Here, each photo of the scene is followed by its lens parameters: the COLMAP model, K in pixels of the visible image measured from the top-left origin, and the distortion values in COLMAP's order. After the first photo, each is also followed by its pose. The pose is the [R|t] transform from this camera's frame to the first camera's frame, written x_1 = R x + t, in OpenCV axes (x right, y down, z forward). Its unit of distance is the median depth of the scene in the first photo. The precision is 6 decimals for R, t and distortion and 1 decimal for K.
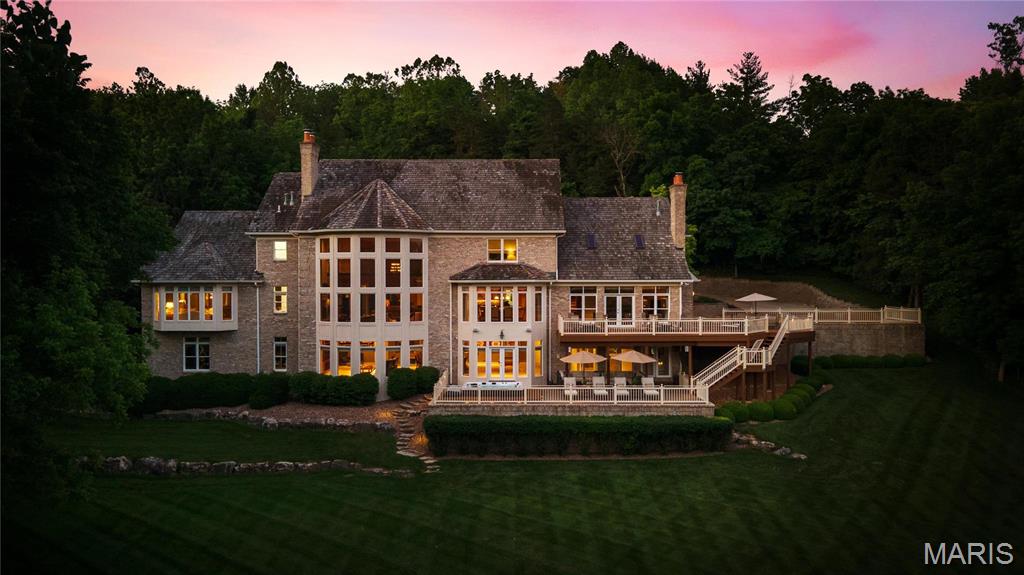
lens RADIAL K [[748.0, 0, 510.5], [0, 748.0, 285.3], [0, 0, 1]] dist [0.045730, -0.004312]
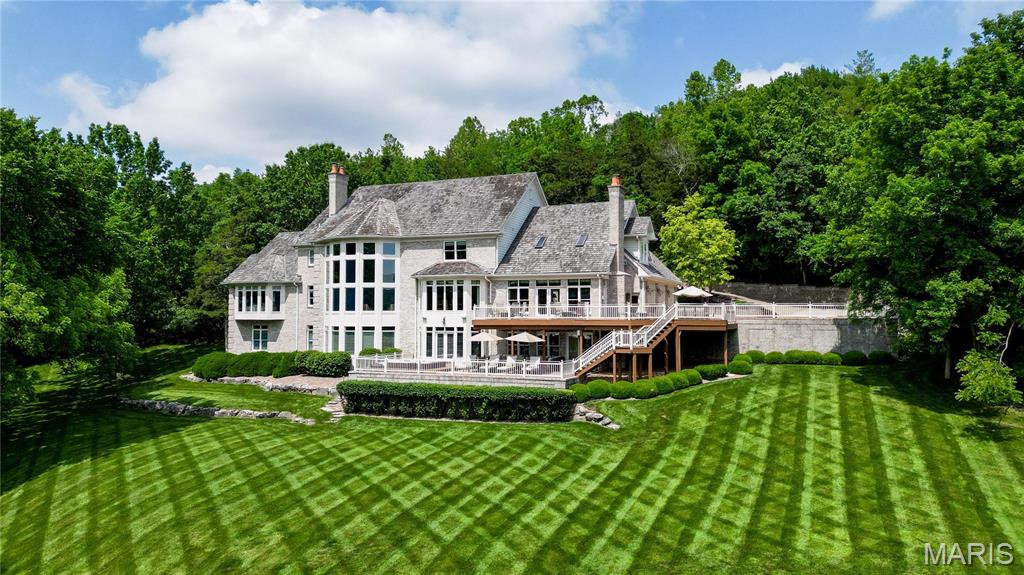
lens RADIAL K [[726.8, 0, 514.3], [0, 726.8, 277.9], [0, 0, 1]] dist [0.063737, -0.003513]
pose [[0.917474, -0.018627, -0.397360, 0.530452], [-0.007329, 0.997942, -0.063701, 0.068468], [0.397729, 0.061357, 0.915449, -0.002156]]
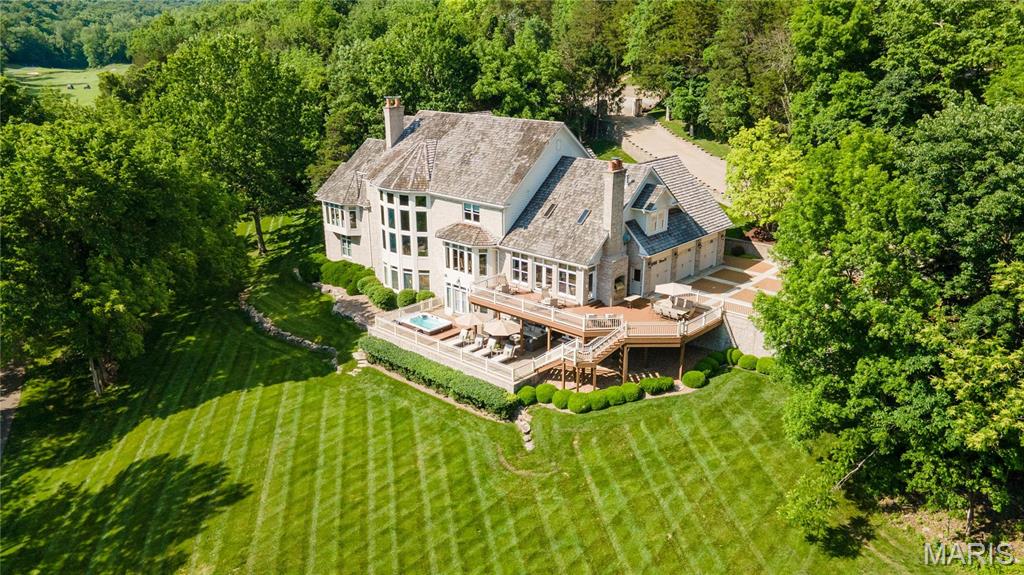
lens RADIAL K [[748.0, 0, 506.0], [0, 748.0, 289.4], [0, 0, 1]] dist [0.045730, -0.004312]
pose [[0.733852, 0.211545, -0.645531, 0.867353], [-0.002144, 0.950992, 0.309209, -0.313250], [0.679306, -0.225530, 0.698341, 0.145076]]
